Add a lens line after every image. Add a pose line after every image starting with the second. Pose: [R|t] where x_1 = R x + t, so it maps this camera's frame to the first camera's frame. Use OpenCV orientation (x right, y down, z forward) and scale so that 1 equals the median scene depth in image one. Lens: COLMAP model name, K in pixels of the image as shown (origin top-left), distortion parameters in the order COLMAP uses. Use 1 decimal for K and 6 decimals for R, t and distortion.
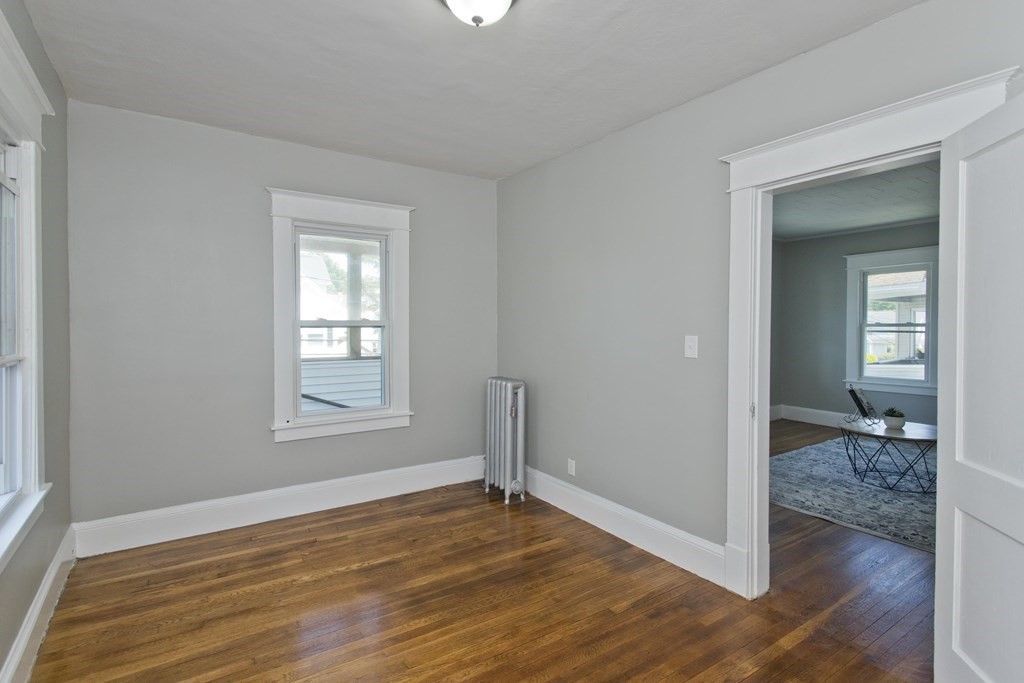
lens RADIAL K [[491.1, 0, 518.9], [0, 491.1, 331.7], [0, 0, 1]] dist [0.001885, 0.000567]
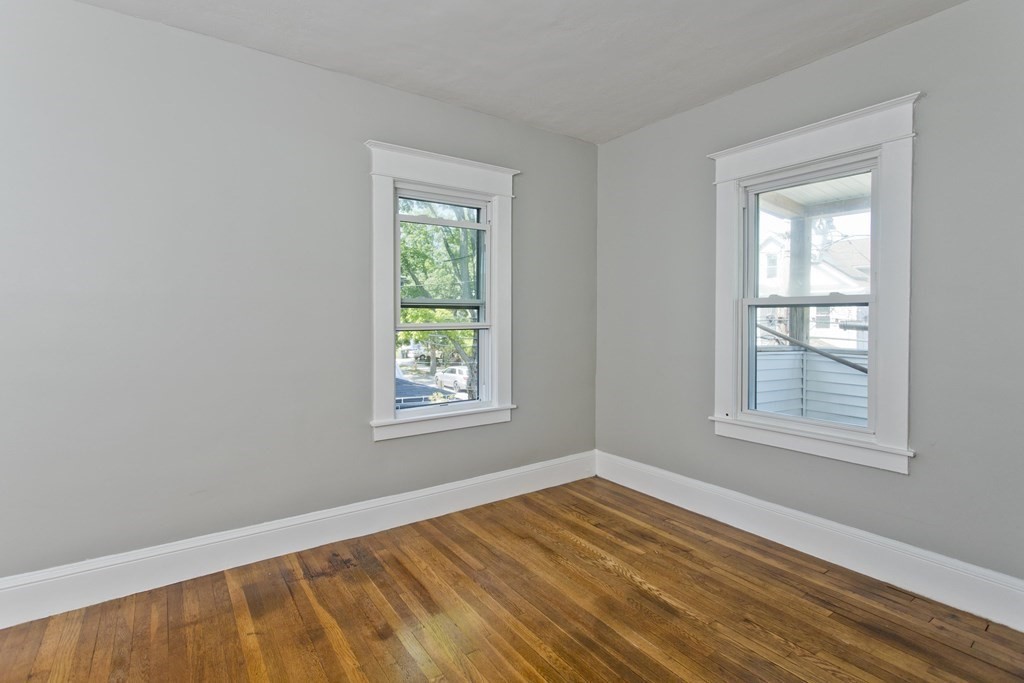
lens RADIAL K [[491.1, 0, 489.2], [0, 491.1, 324.7], [0, 0, 1]] dist [0.001885, 0.000567]
pose [[-0.000855, 0.015385, -0.999881, 0.496987], [-0.010635, 0.999825, 0.015394, 0.016122], [0.999943, 0.010647, -0.000691, 0.707432]]
